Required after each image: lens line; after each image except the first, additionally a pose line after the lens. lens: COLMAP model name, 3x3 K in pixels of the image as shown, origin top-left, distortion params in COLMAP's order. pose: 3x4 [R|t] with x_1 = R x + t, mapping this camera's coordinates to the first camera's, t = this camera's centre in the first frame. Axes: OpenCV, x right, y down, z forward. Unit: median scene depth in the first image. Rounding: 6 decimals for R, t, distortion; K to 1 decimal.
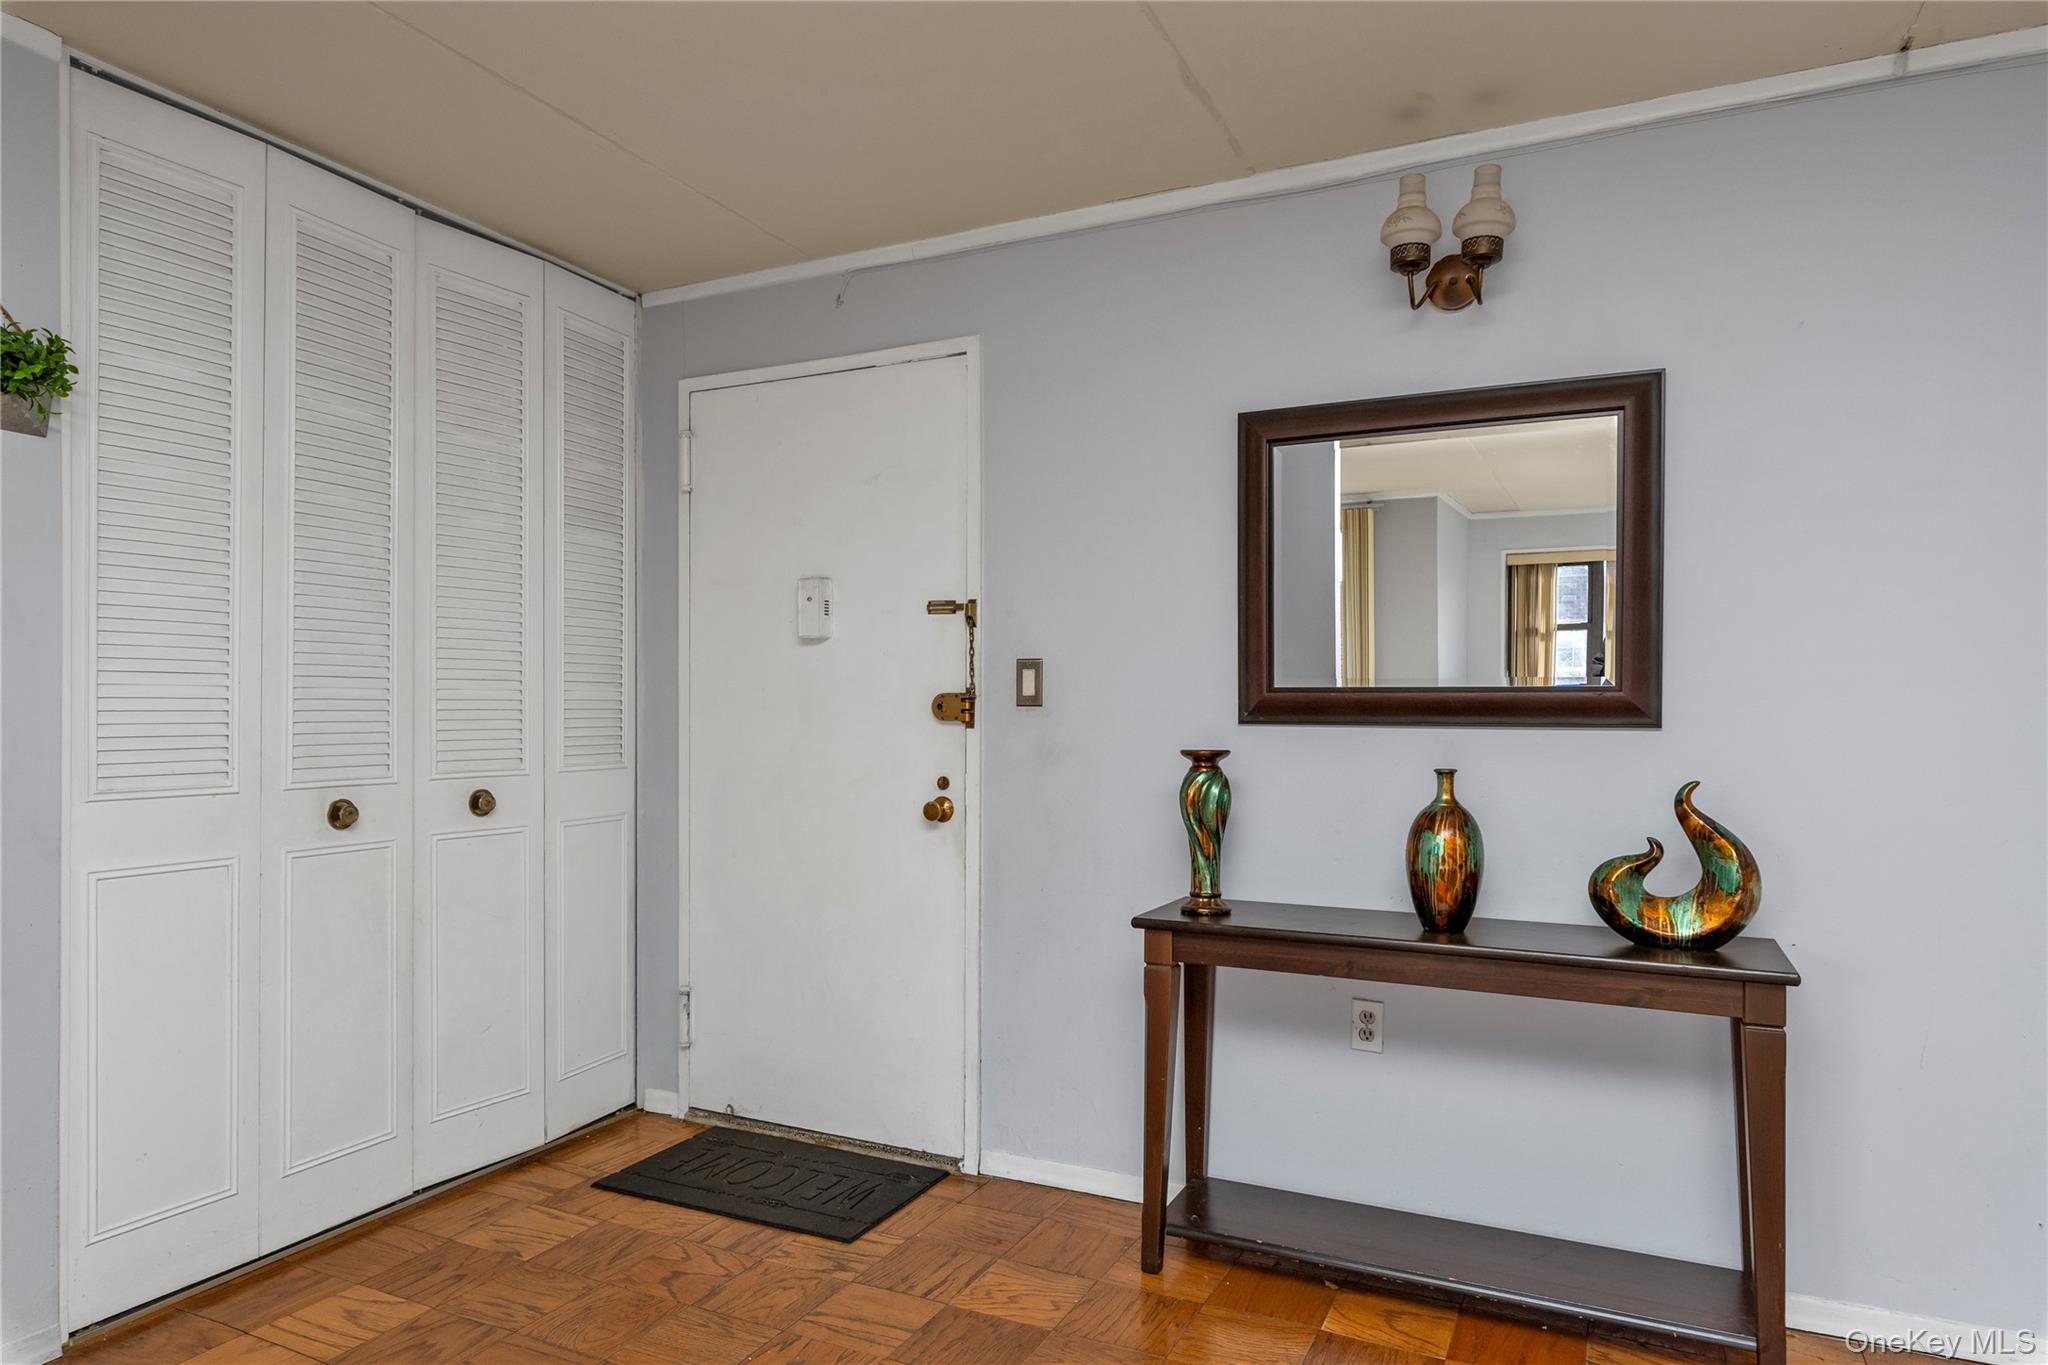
lens RADIAL K [[1232.4, 0, 1026.8], [0, 1232.4, 690.8], [0, 0, 1]] dist [-0.000704, 0.000043]
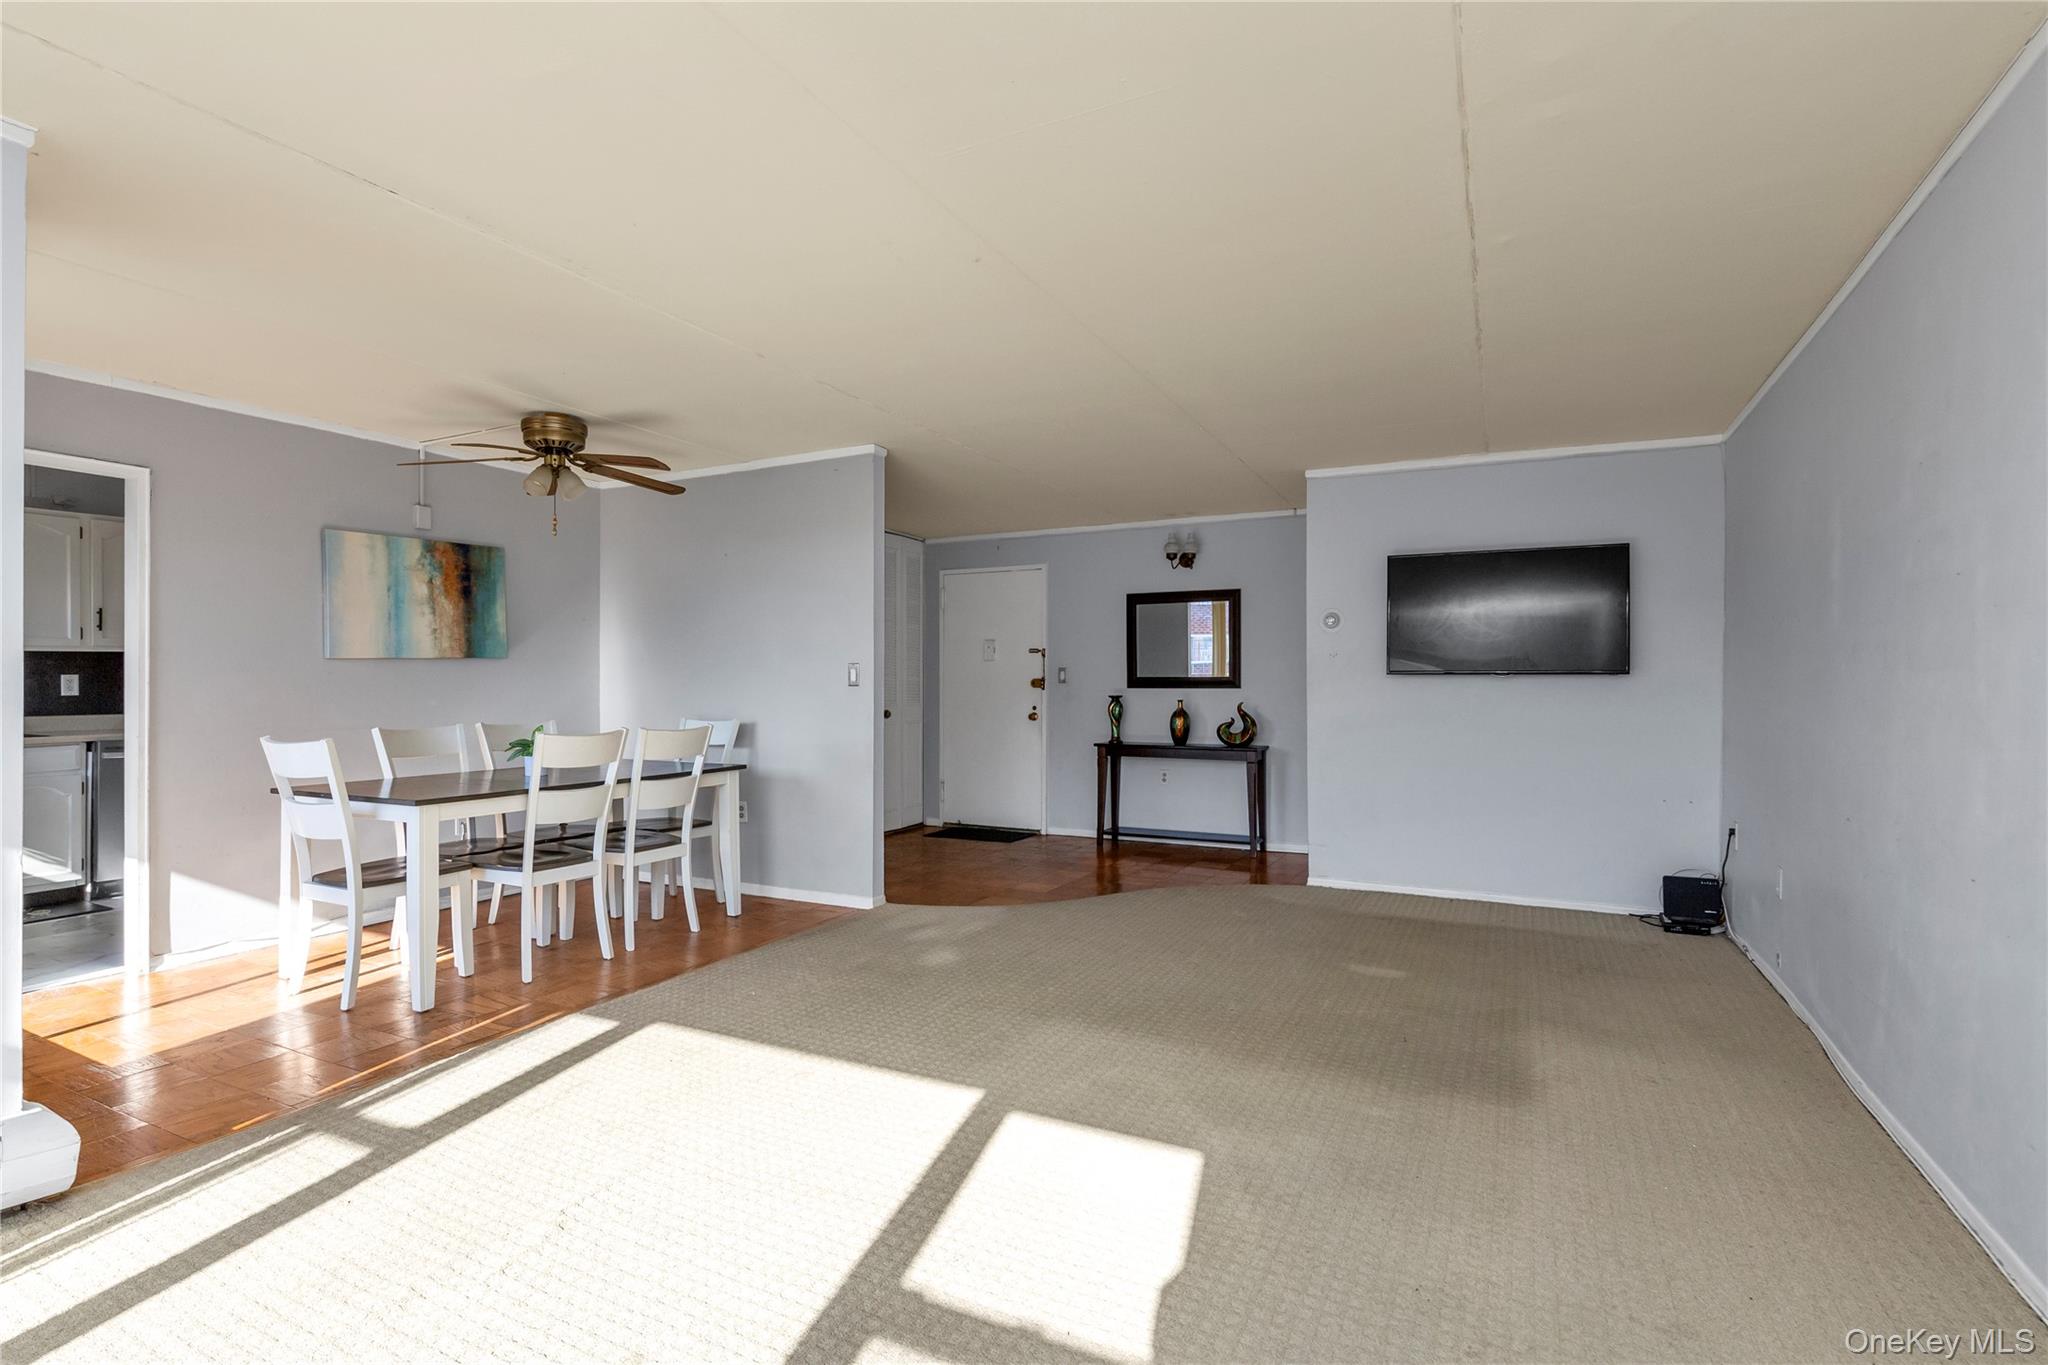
lens RADIAL K [[974.6, 0, 1021.8], [0, 974.6, 681.7], [0, 0, 1]] dist [0.001528, -0.000819]
pose [[0.999948, -0.003038, -0.009767, -0.089185], [0.003128, 0.999953, 0.009223, -0.015477], [0.009738, -0.009253, 0.999910, -1.691666]]
